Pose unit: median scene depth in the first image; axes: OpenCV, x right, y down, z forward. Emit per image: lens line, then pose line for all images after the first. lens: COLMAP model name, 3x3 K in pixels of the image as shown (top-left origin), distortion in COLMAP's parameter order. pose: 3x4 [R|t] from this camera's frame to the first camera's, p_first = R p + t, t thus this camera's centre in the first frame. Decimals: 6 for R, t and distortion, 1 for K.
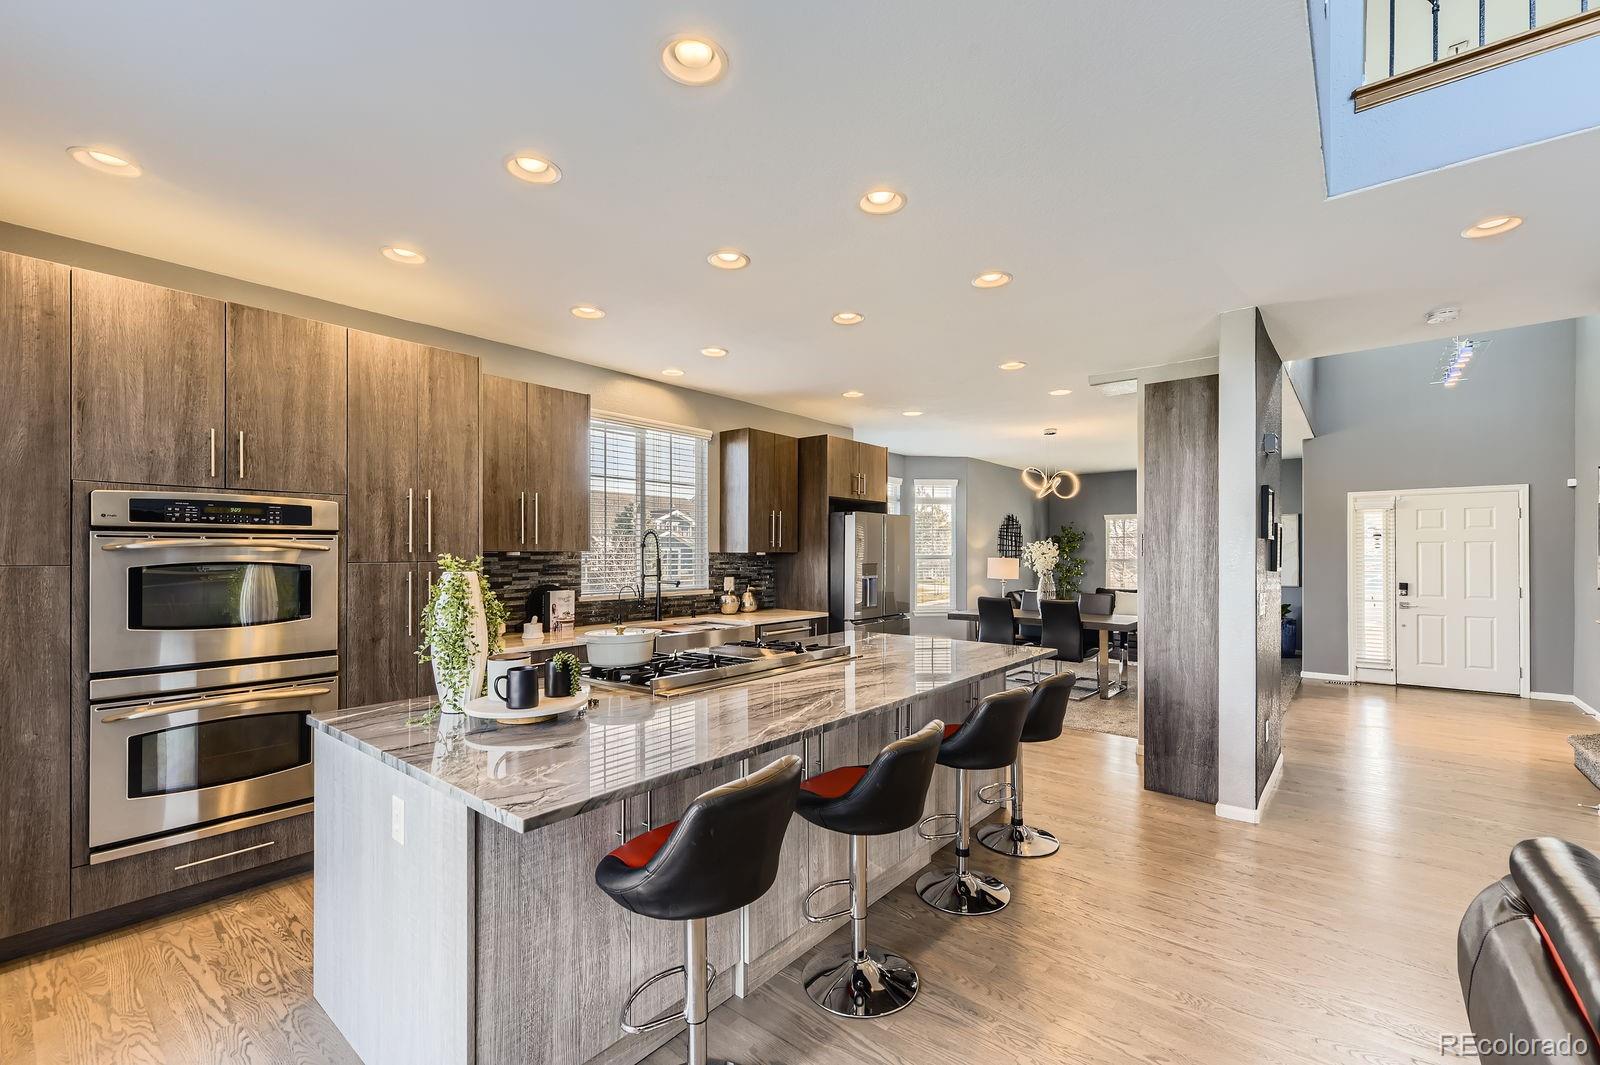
lens RADIAL K [[679.0, 0, 798.5], [0, 679.0, 553.6], [0, 0, 1]] dist [-0.002169, -0.000498]
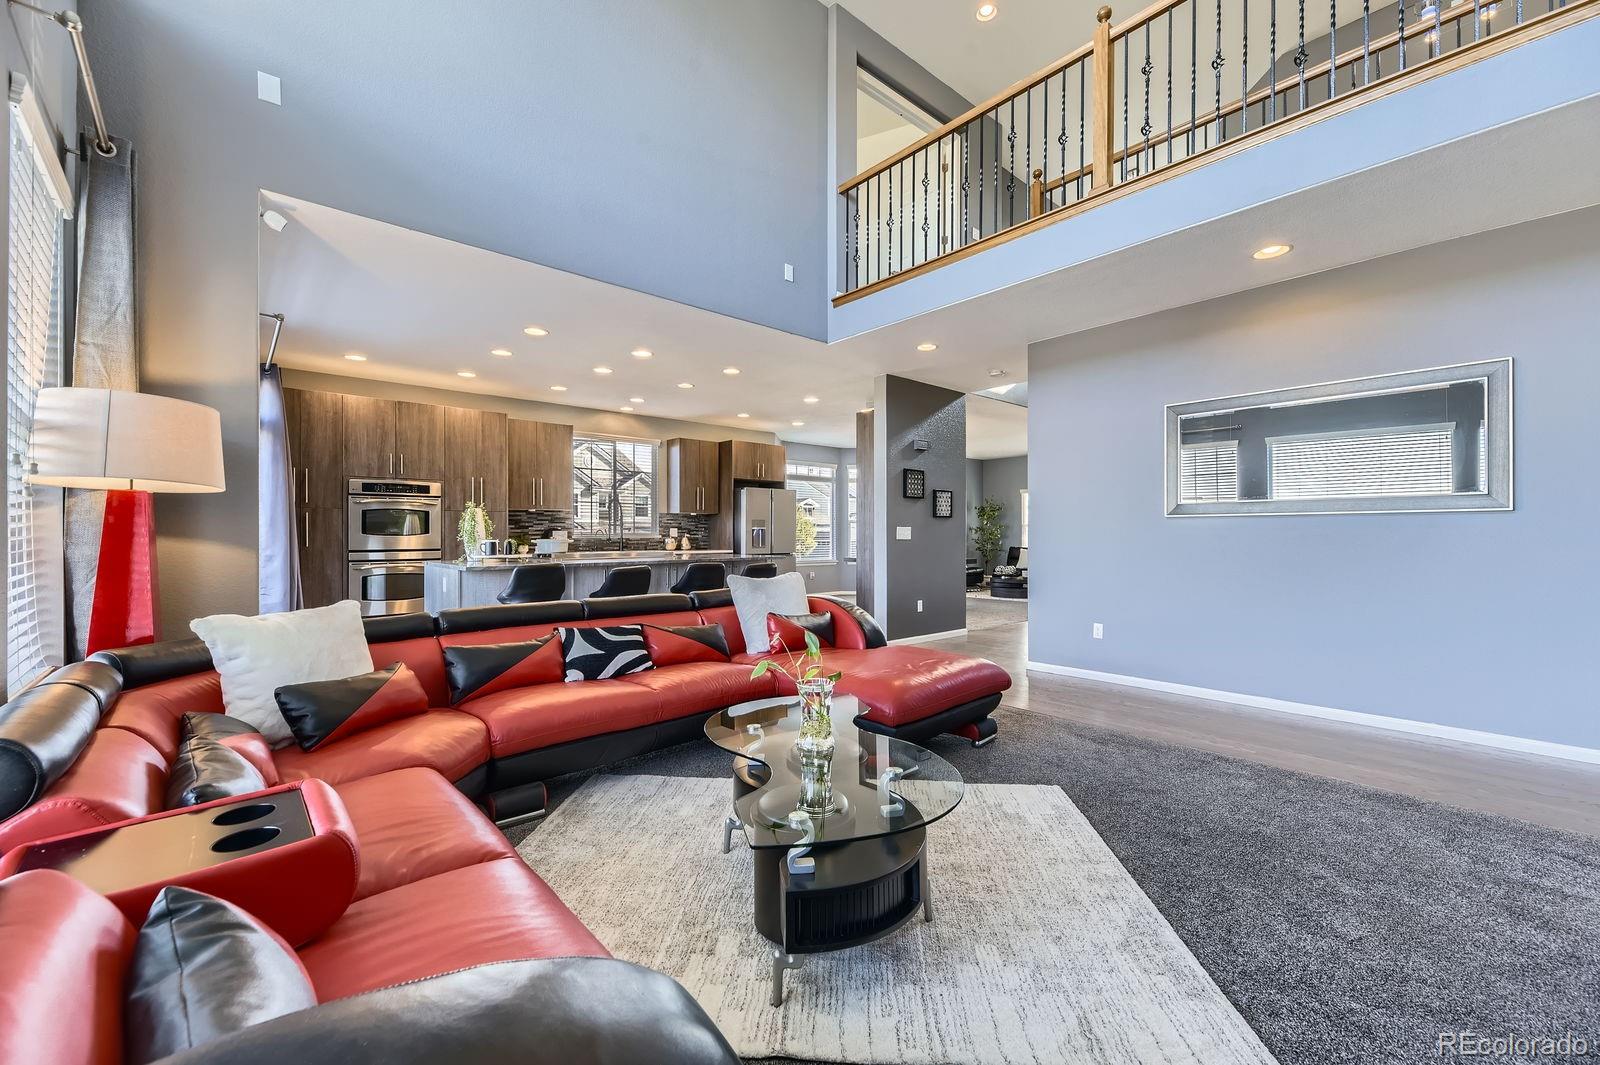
lens RADIAL K [[651.2, 0, 800.0], [0, 651.2, 532.5], [0, 0, 1]] dist [0.000399, 0.000077]
pose [[0.988856, 0.000848, -0.148874, 0.770406], [-0.000951, 0.999999, -0.000623, 0.080968], [0.148873, 0.000758, 0.988856, -0.900799]]
